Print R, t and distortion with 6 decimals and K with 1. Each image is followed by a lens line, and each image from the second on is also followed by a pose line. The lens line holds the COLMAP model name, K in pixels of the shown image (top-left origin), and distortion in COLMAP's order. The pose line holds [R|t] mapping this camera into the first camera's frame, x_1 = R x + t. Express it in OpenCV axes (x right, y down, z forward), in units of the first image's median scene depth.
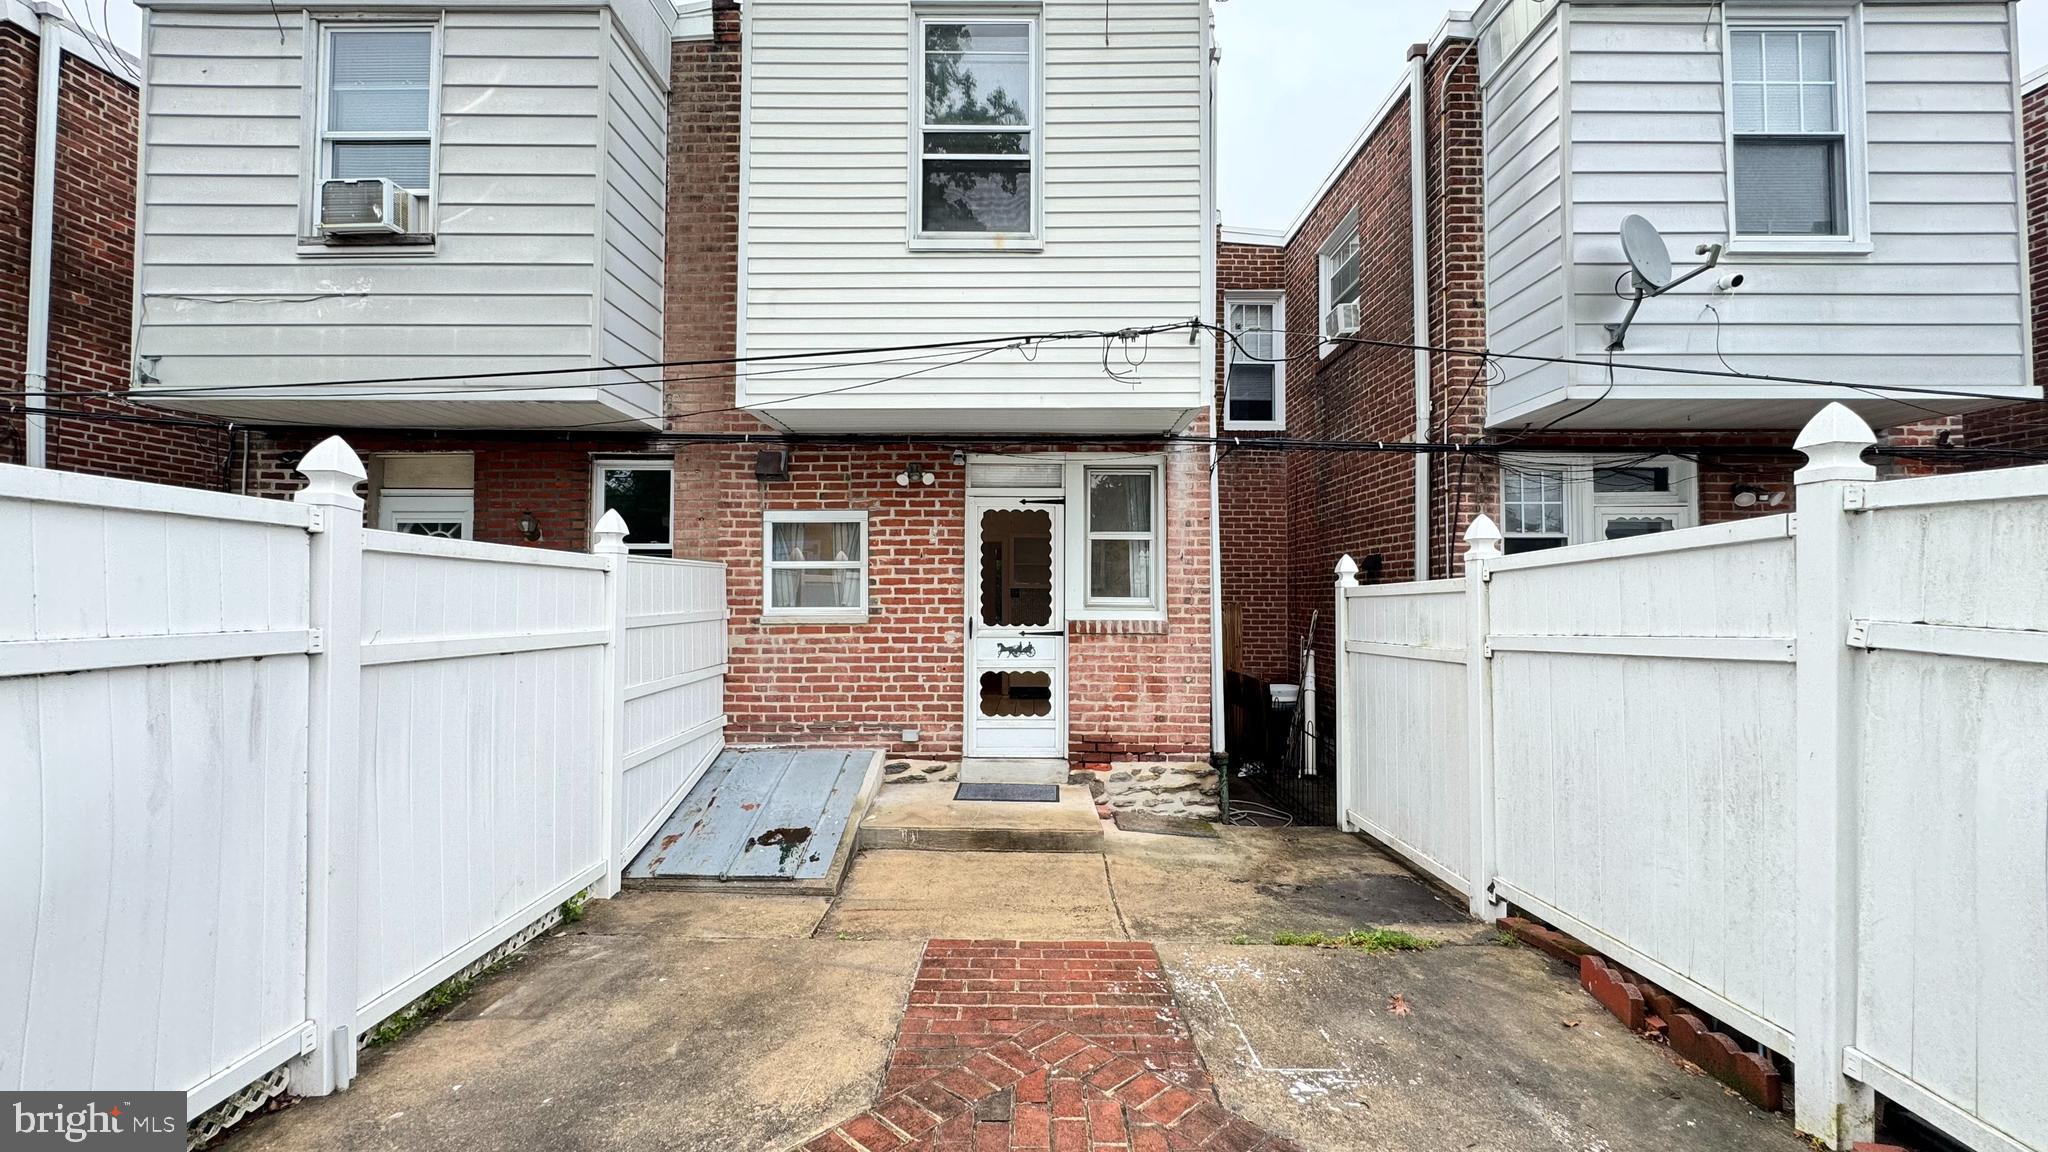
lens RADIAL K [[785.2, 0, 1010.7], [0, 785.2, 568.2], [0, 0, 1]] dist [0.012944, 0.000004]
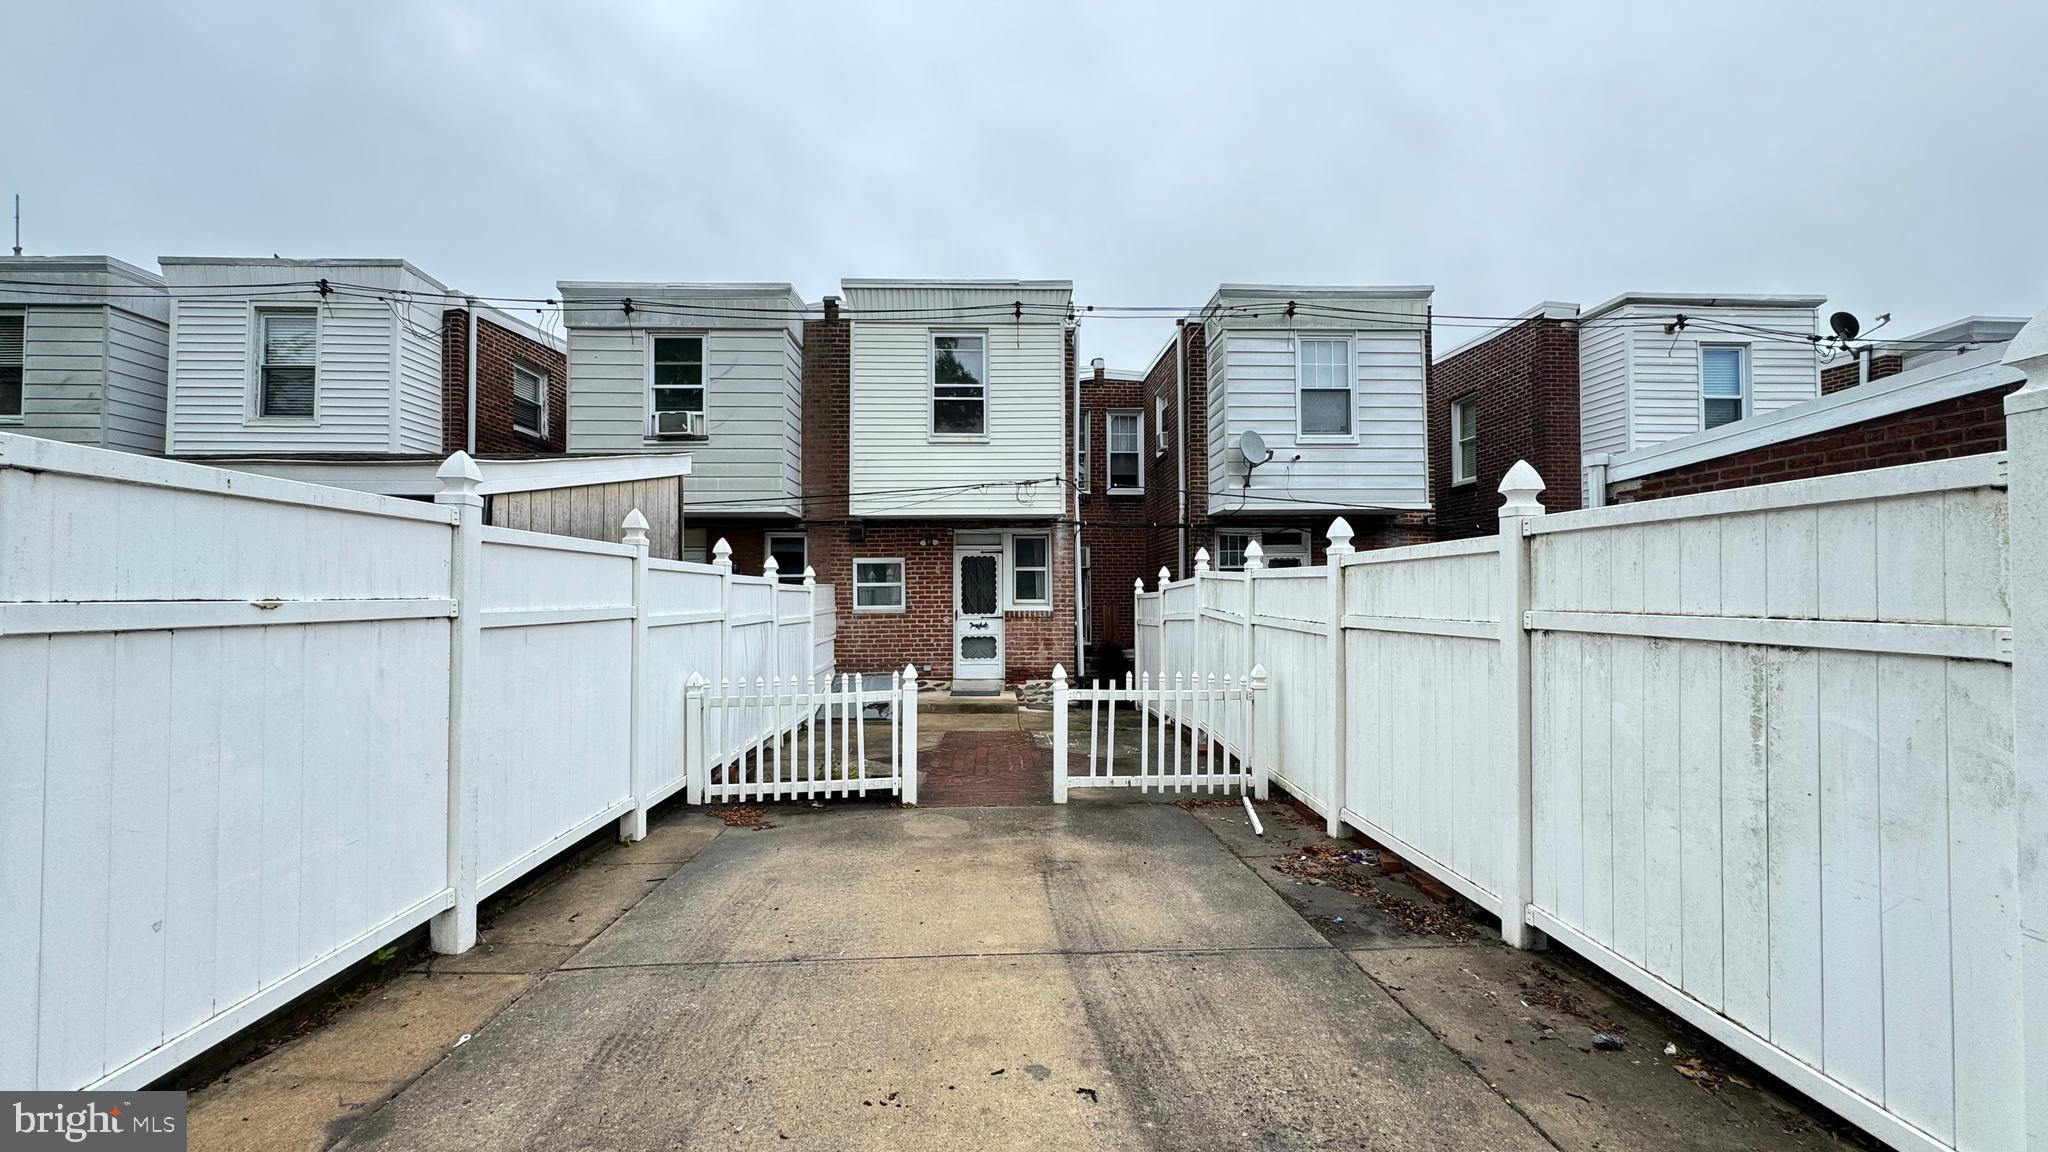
lens RADIAL K [[814.1, 0, 1023.9], [0, 814.1, 574.1], [0, 0, 1]] dist [-0.001292, 0.000371]
pose [[0.998433, -0.006995, 0.055524, 0.006697], [0.006048, 0.999834, 0.017207, -0.065332], [-0.055635, -0.016844, 0.998309, -1.108869]]
